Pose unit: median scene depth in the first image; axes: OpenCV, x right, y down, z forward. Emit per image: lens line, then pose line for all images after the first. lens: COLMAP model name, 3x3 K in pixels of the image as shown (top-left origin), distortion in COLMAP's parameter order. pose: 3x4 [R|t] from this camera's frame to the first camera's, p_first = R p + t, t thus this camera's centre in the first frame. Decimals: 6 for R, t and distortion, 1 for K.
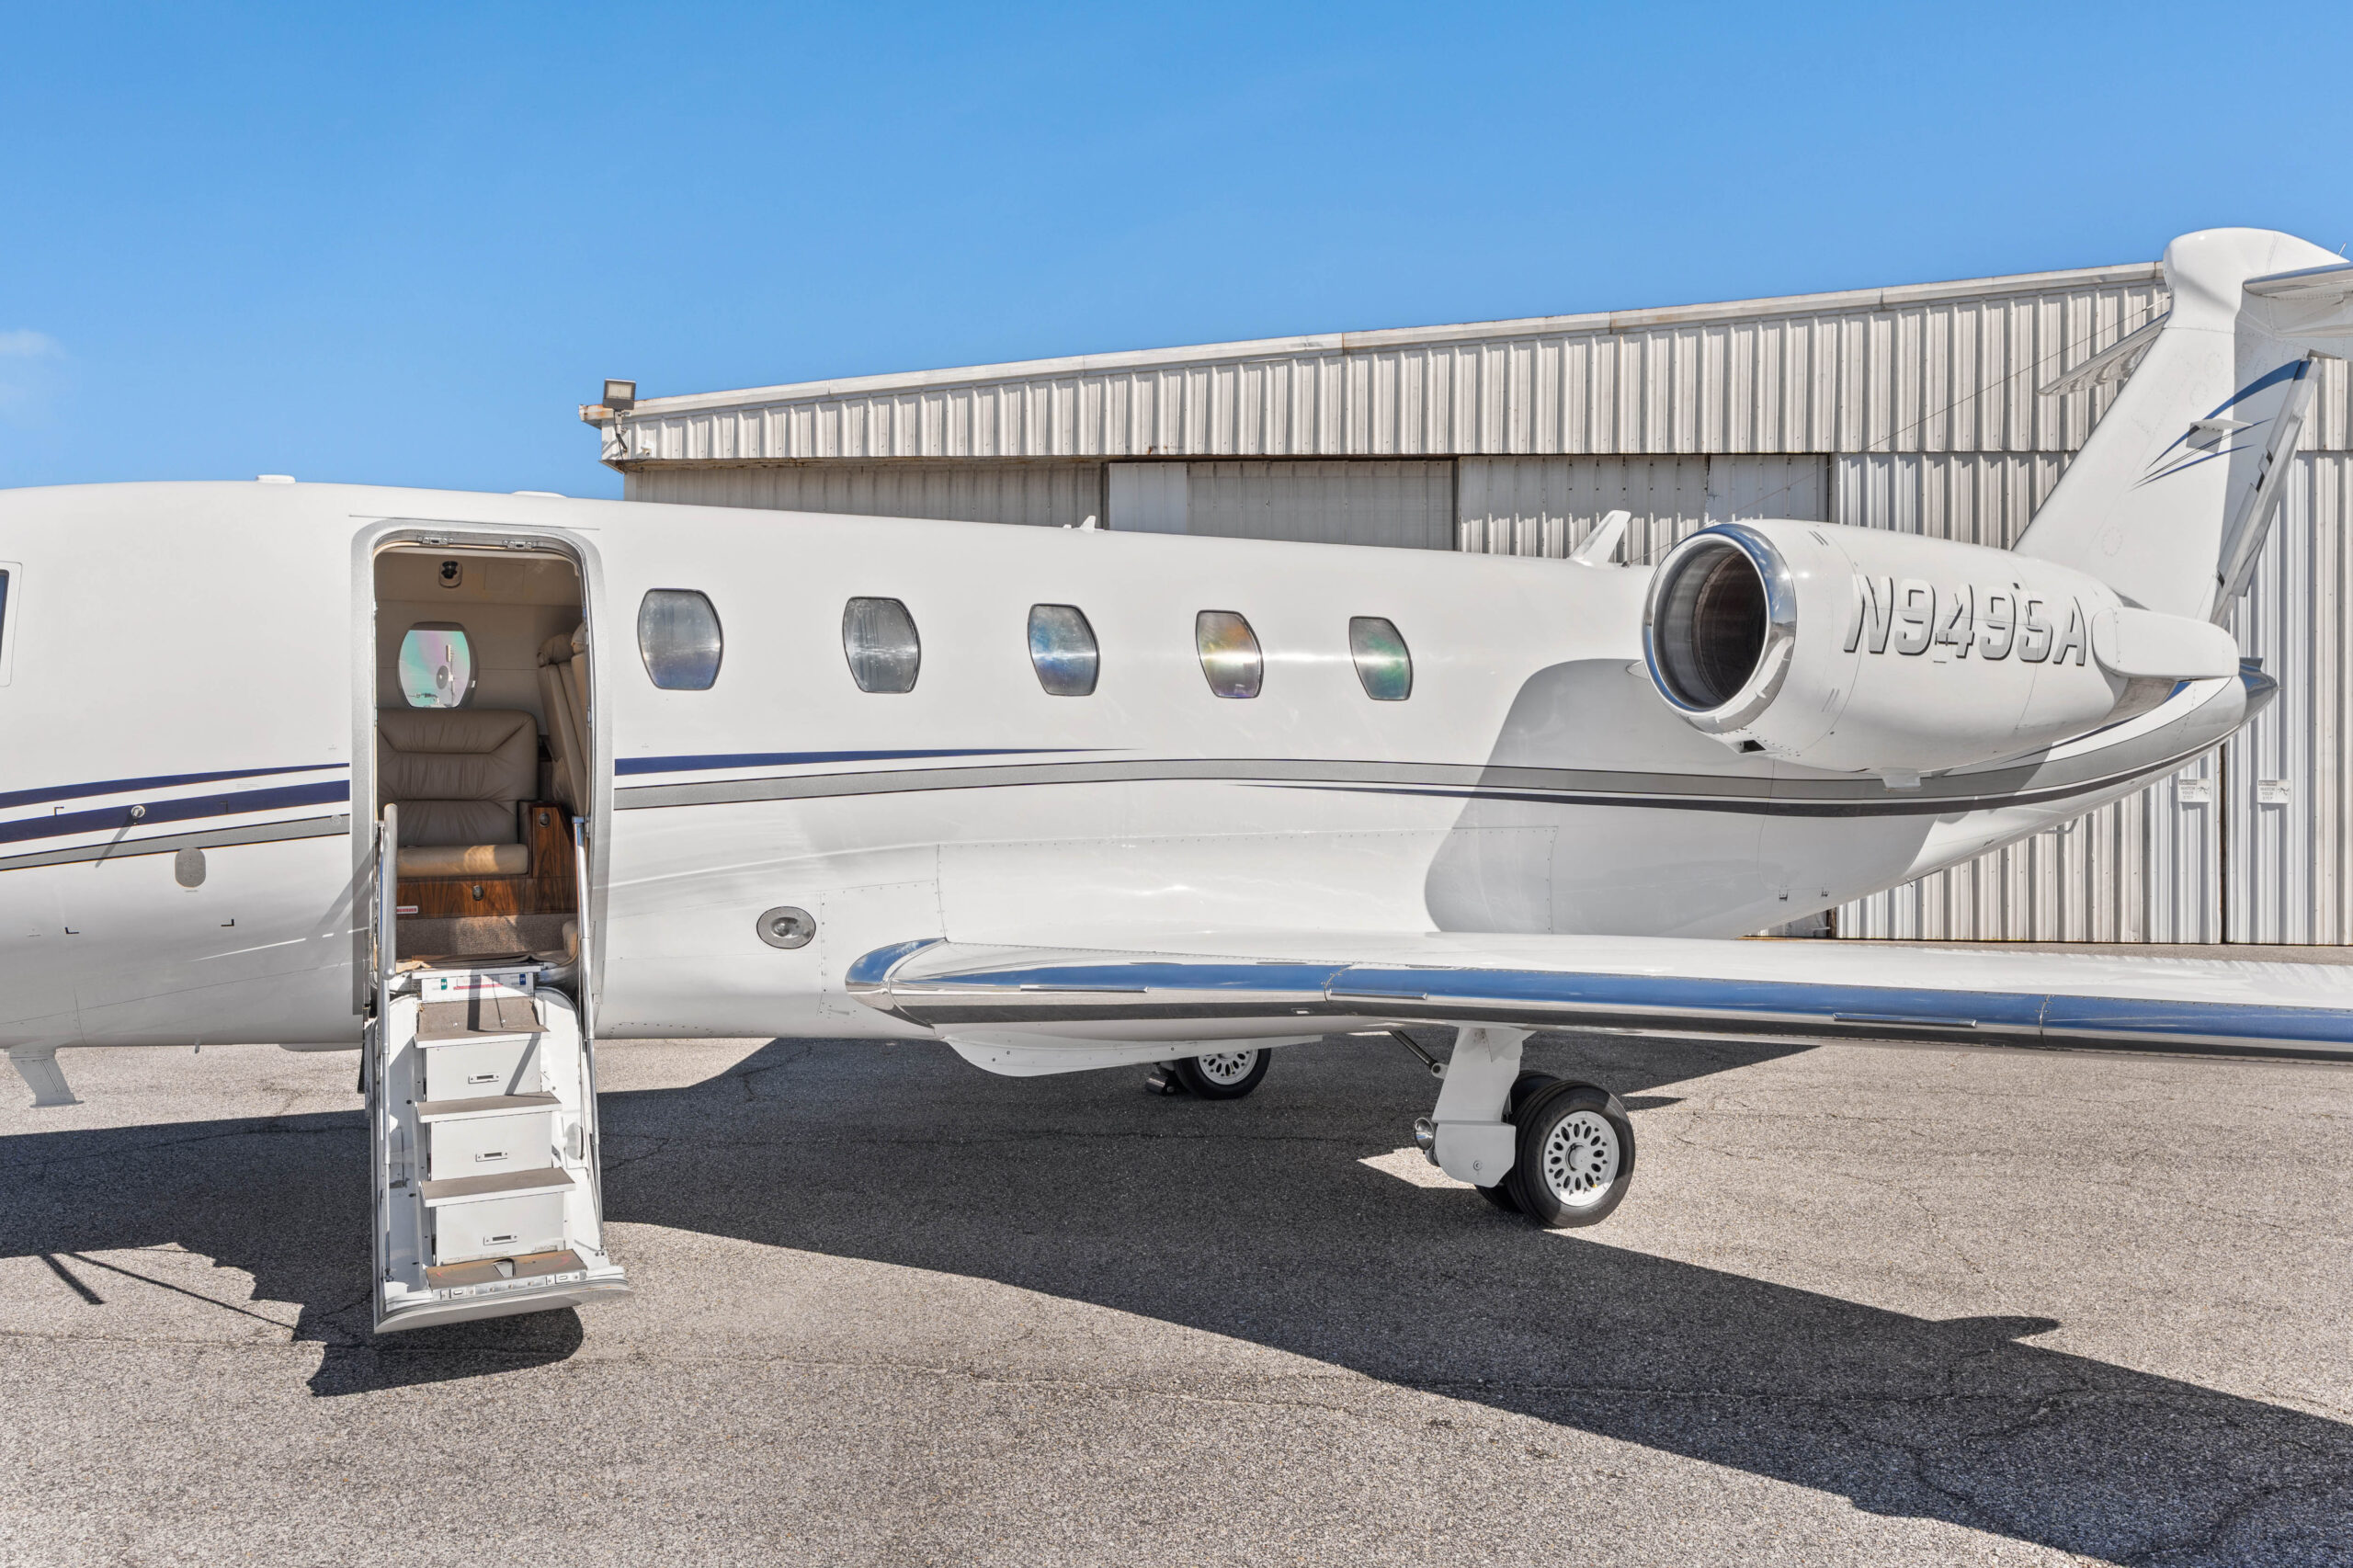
lens RADIAL K [[1688.4, 0, 1182.8], [0, 1688.4, 766.2], [0, 0, 1]] dist [-0.003756, 0.014672]
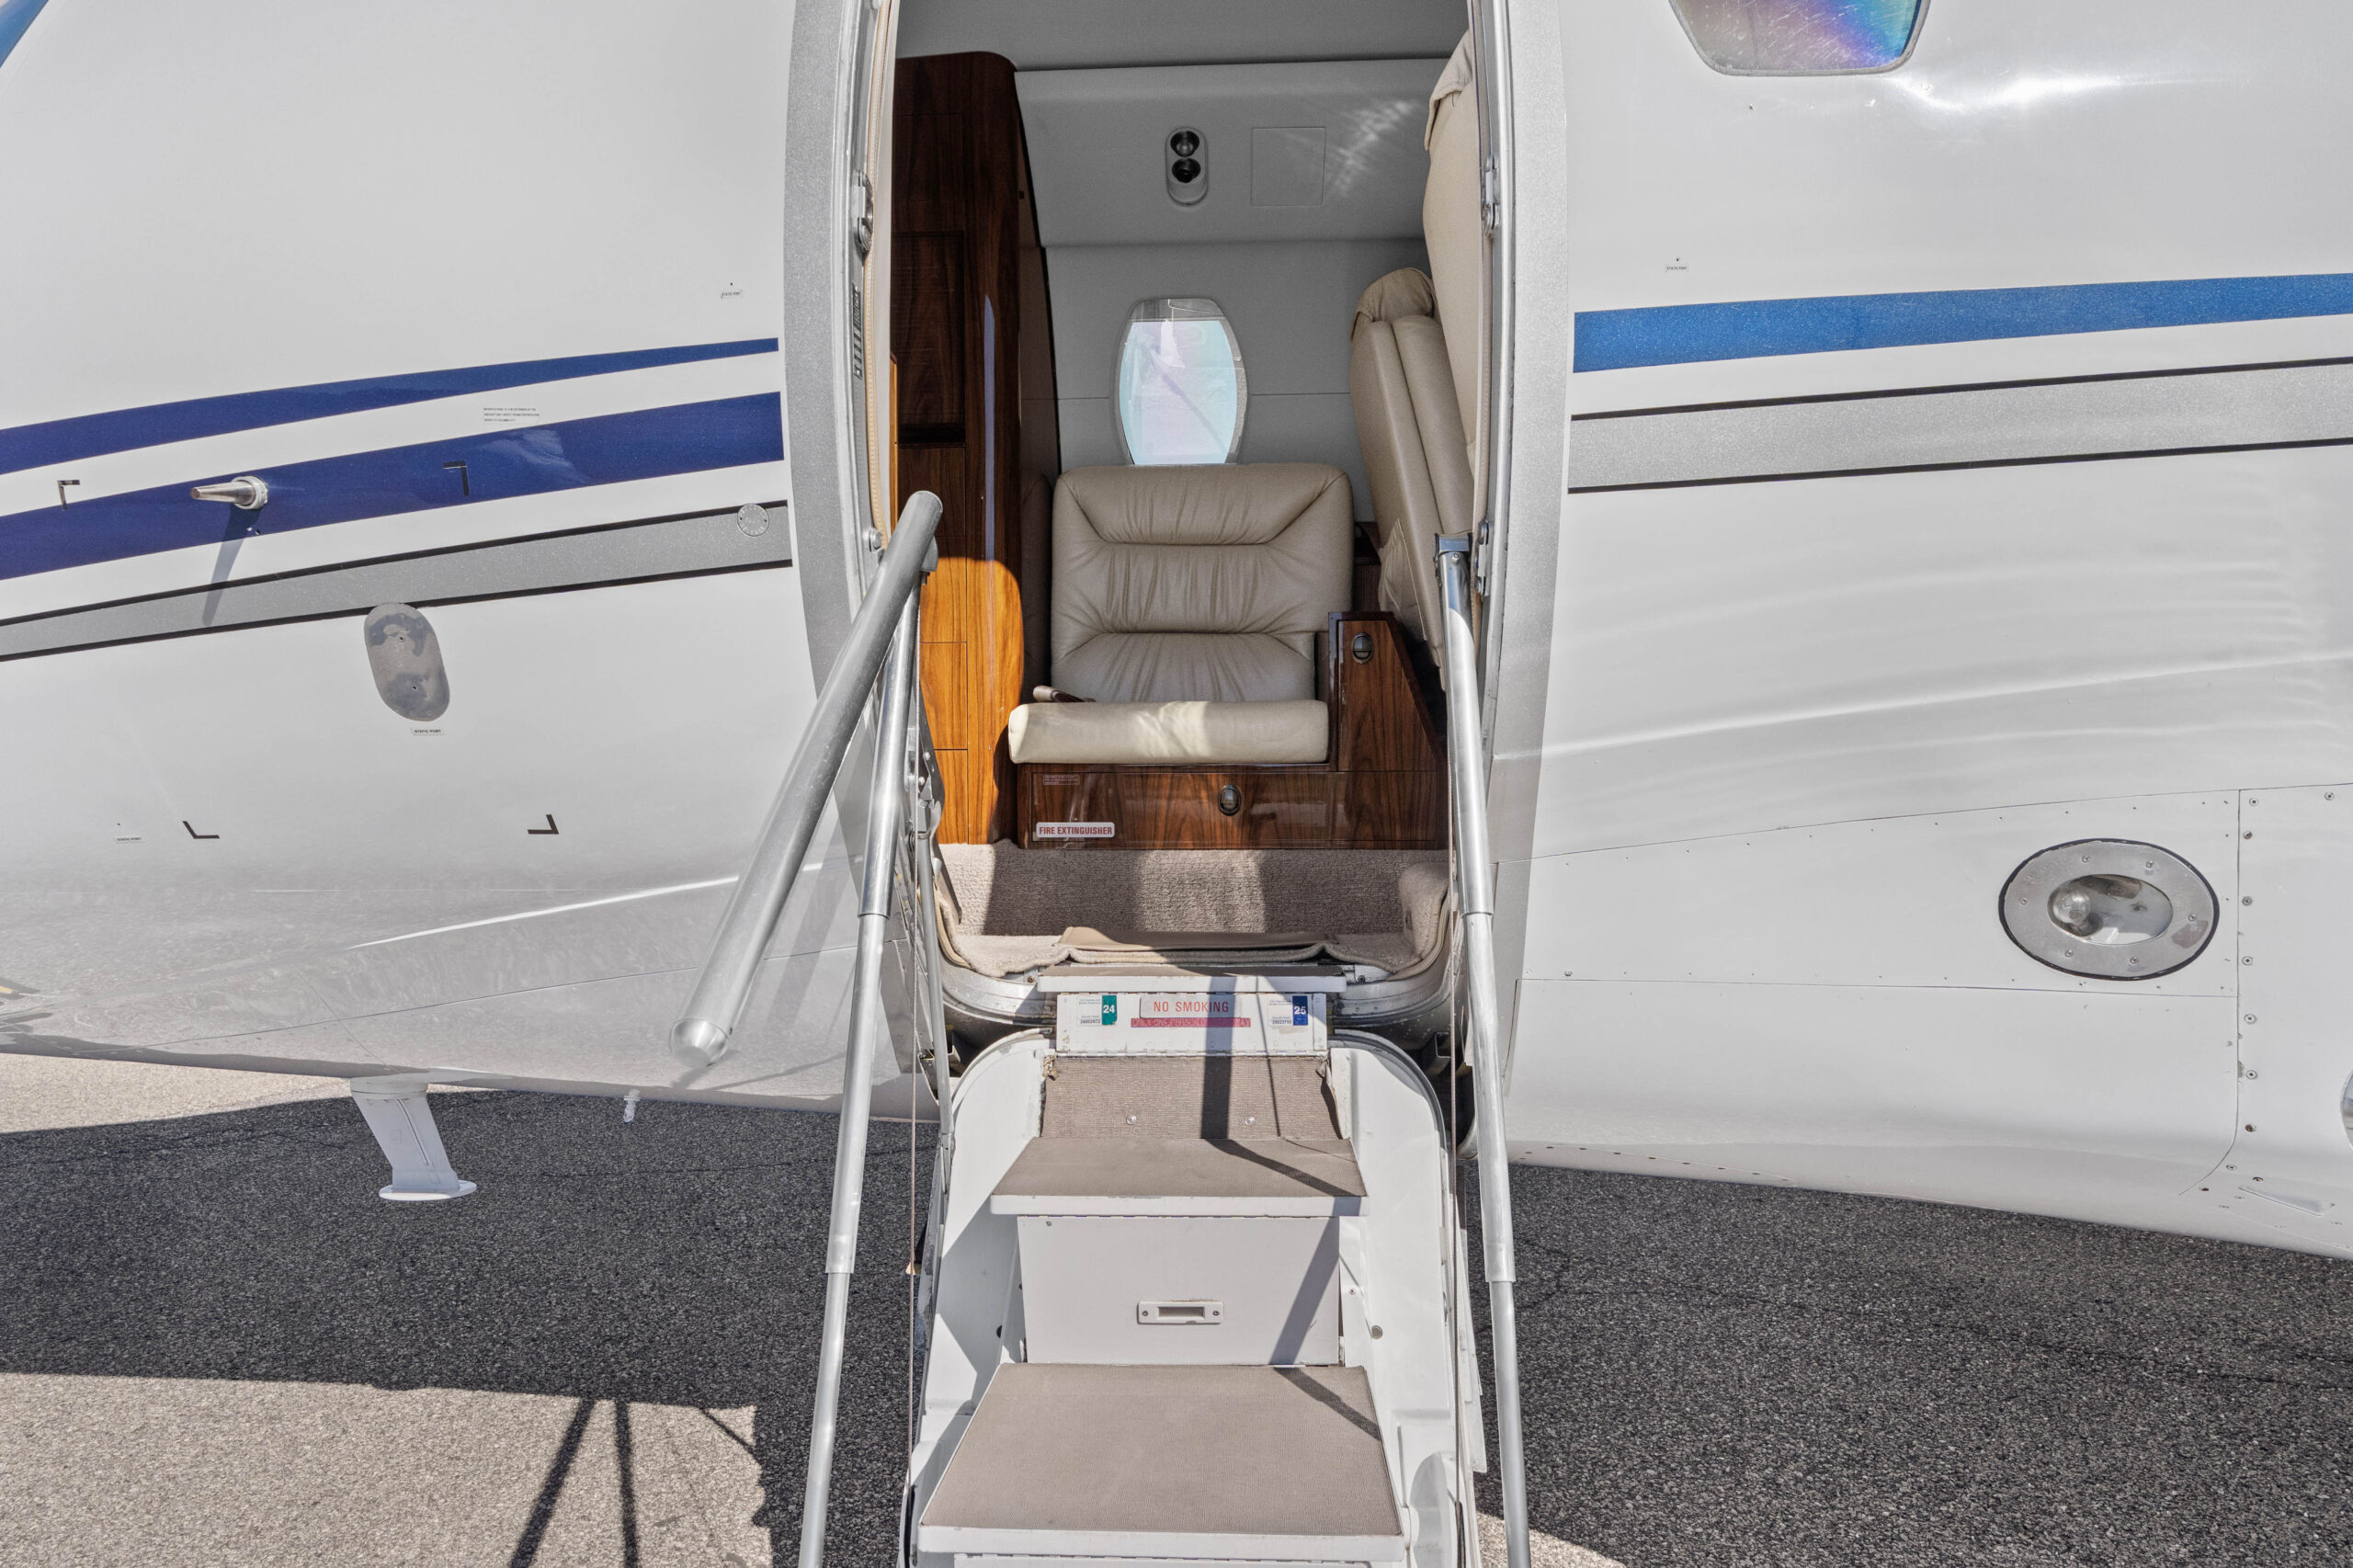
lens RADIAL K [[1317.2, 0, 1200.1], [0, 1317.2, 800.2], [0, 0, 1]] dist [-0.002962, 0.001714]
pose [[0.880171, 0.012171, -0.474500, -0.202394], [0.000664, 0.999639, 0.026873, 0.053226], [0.474655, -0.023967, 0.879845, 0.545125]]
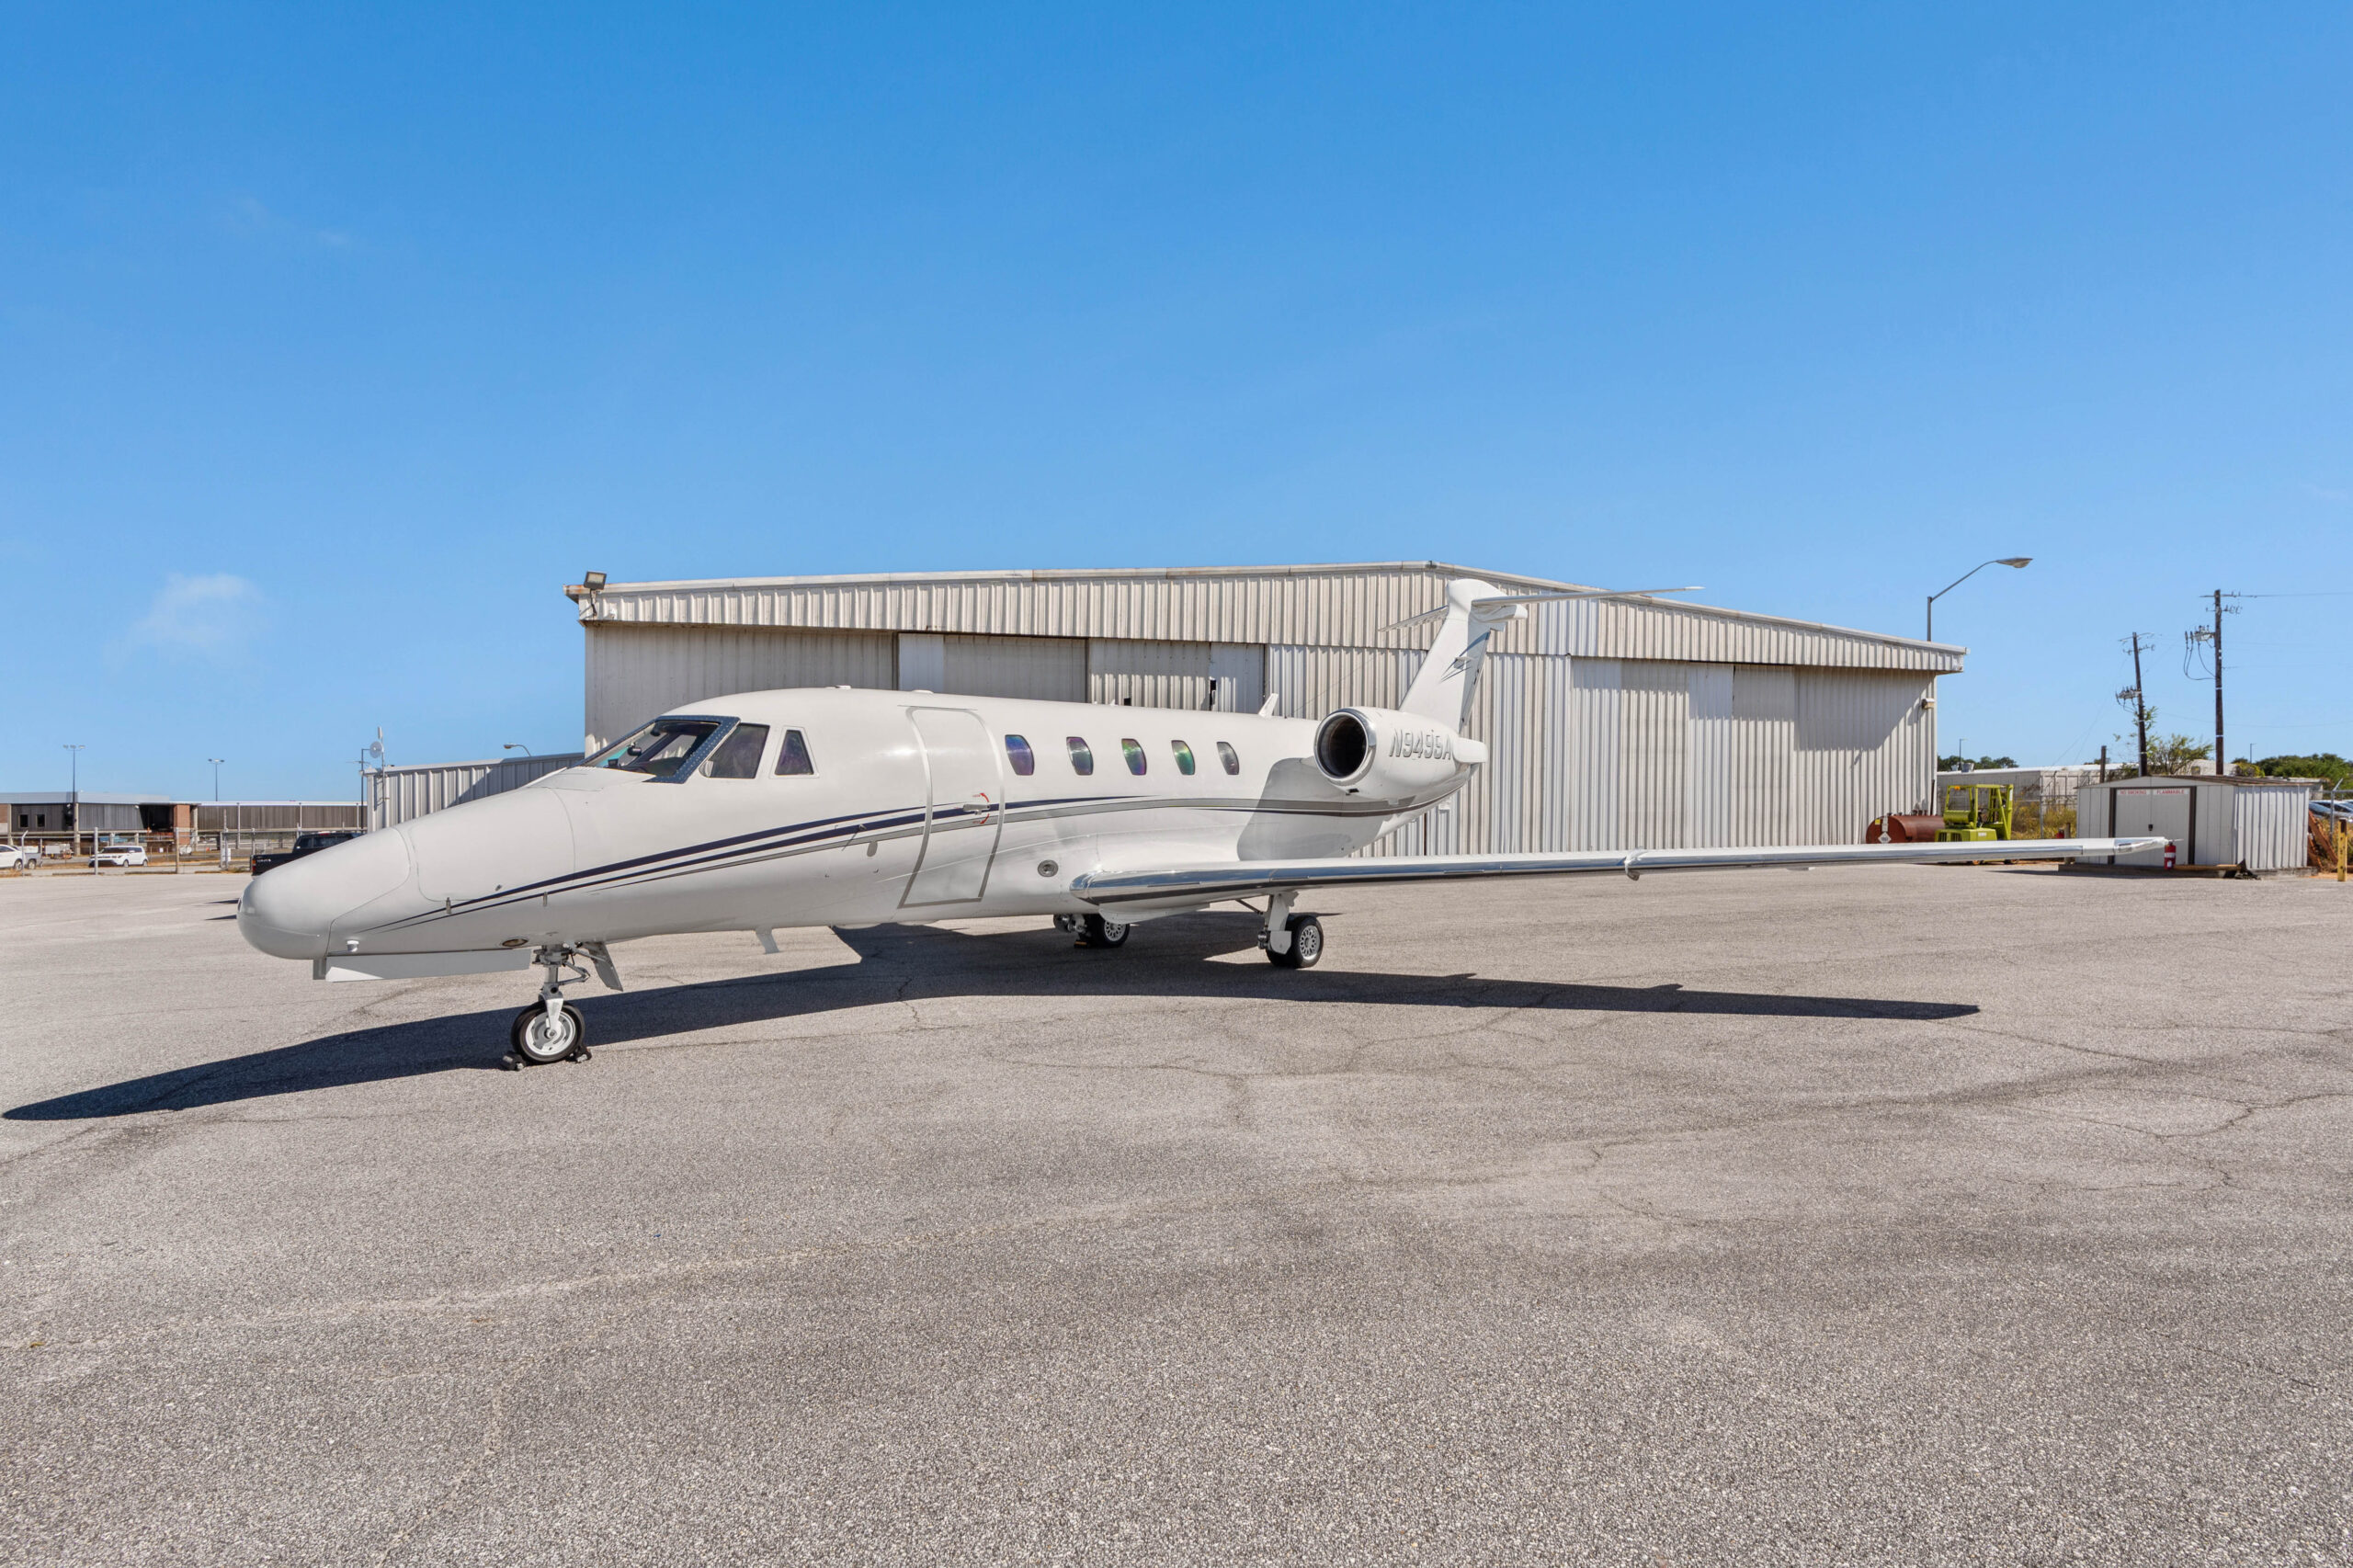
lens RADIAL K [[1074.9, 0, 1199.0], [0, 1074.9, 805.5], [0, 0, 1]] dist [-0.006698, 0.002707]
pose [[0.923667, -0.020030, 0.382673, -0.489774], [0.017777, 0.999798, 0.009423, -0.007607], [-0.382785, -0.001901, 0.923836, -0.441120]]
